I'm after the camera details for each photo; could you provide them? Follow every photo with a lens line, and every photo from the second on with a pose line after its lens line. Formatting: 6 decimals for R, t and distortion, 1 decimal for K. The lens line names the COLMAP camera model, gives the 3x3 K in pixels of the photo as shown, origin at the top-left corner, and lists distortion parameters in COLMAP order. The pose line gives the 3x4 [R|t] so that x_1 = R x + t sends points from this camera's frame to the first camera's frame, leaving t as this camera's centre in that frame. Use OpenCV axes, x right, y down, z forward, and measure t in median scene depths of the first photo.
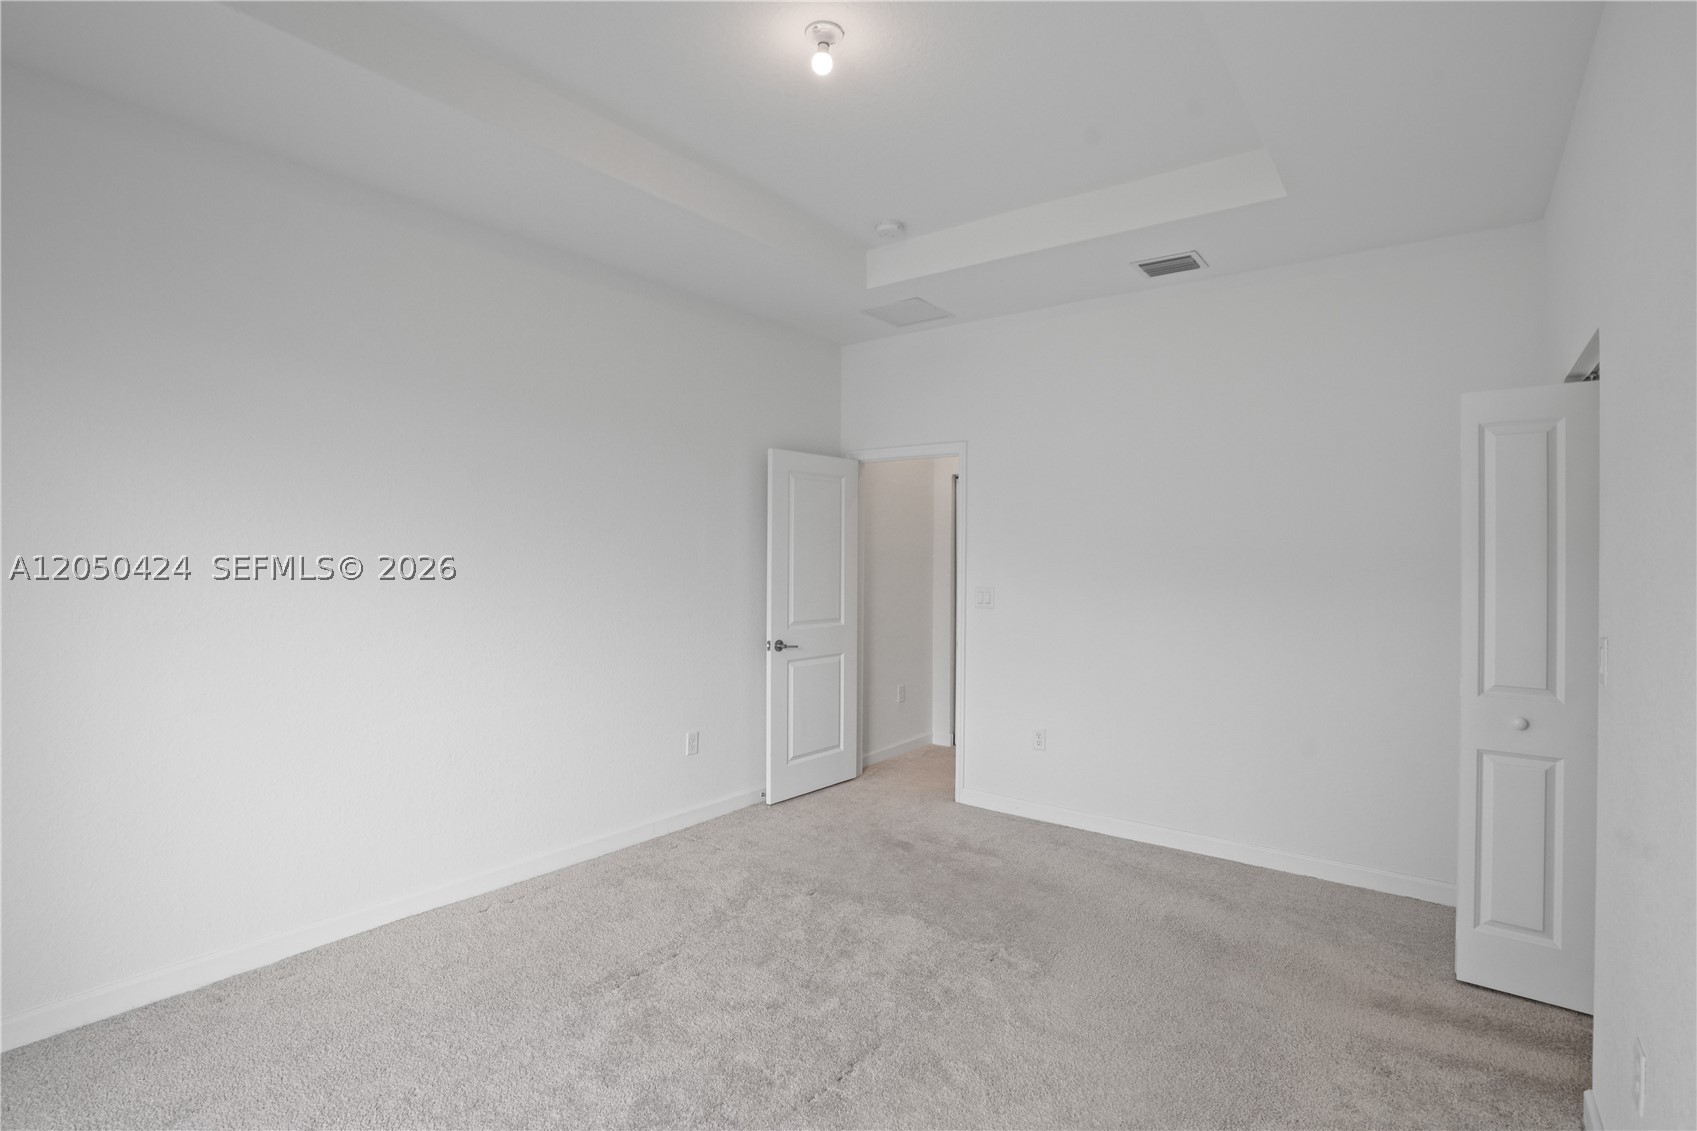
lens RADIAL K [[806.0, 0, 853.1], [0, 806.0, 560.6], [0, 0, 1]] dist [-0.013856, 0.007932]
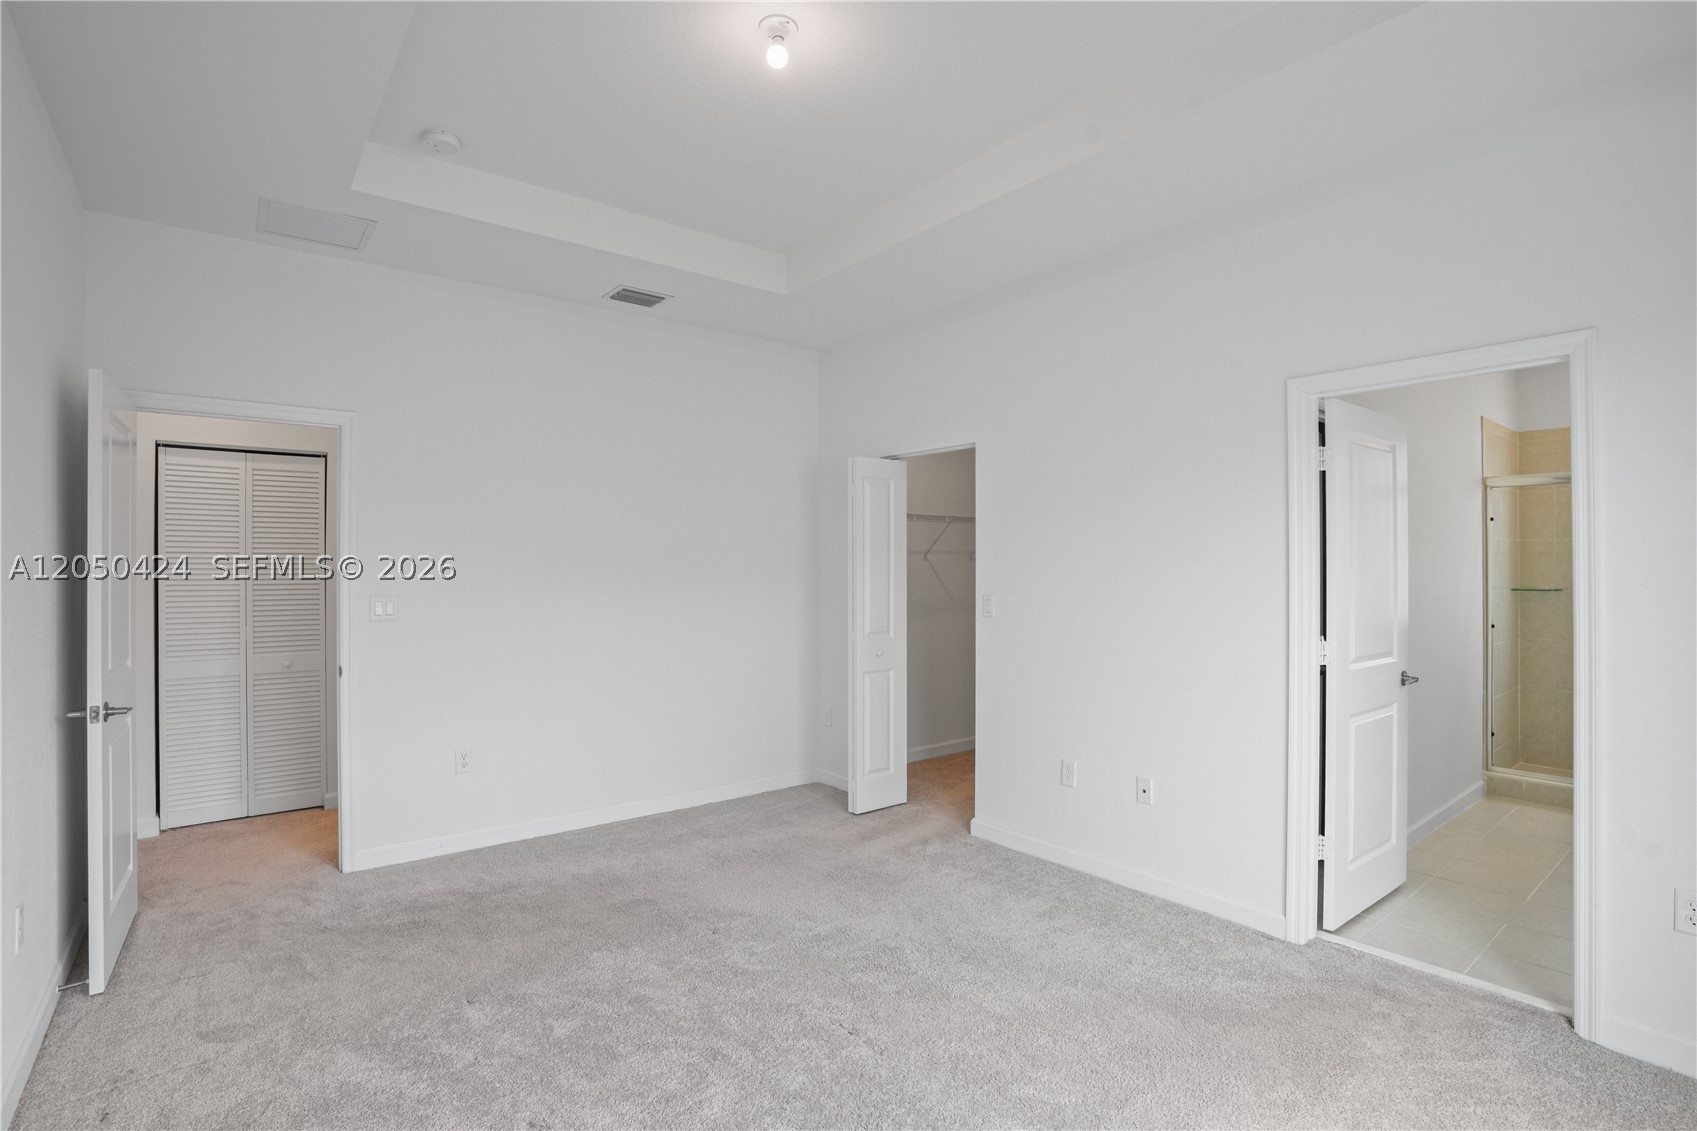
lens RADIAL K [[806.0, 0, 854.3], [0, 806.0, 568.8], [0, 0, 1]] dist [-0.013856, 0.007932]
pose [[0.280950, -0.012576, 0.959640, -0.595377], [0.009573, 0.999901, 0.010301, 0.002883], [-0.959675, 0.006292, 0.281043, 0.390911]]
